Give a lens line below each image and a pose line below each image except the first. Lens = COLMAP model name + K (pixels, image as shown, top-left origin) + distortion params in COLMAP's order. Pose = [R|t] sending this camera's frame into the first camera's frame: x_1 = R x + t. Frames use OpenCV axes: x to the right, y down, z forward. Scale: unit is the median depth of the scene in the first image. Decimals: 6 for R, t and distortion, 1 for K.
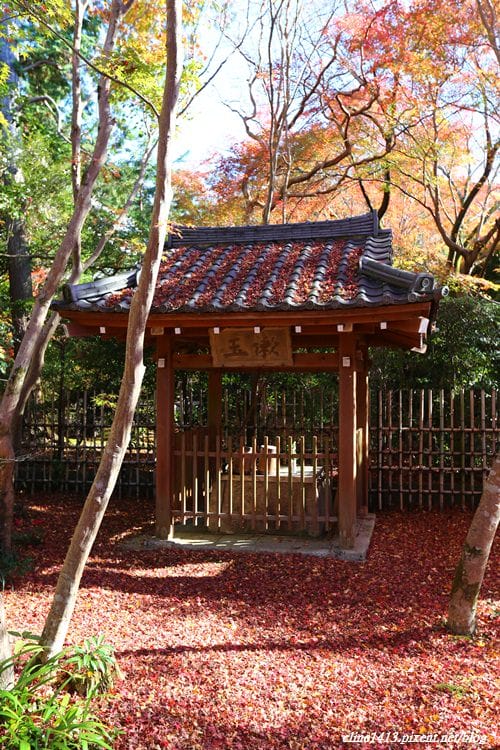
lens RADIAL K [[720.0, 0, 251.5], [0, 720.0, 376.4], [0, 0, 1]] dist [0.069312, -0.005066]
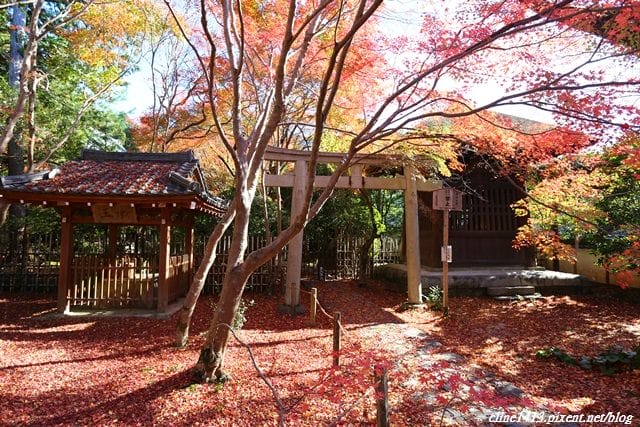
lens RADIAL K [[357.8, 0, 321.7], [0, 357.8, 214.4], [0, 0, 1]] dist [-0.003344, 0.001595]
pose [[0.948842, 0.025781, 0.314697, 0.227926], [-0.012446, 0.998940, -0.044311, -0.000298], [-0.315505, 0.038127, 0.948157, -0.114295]]
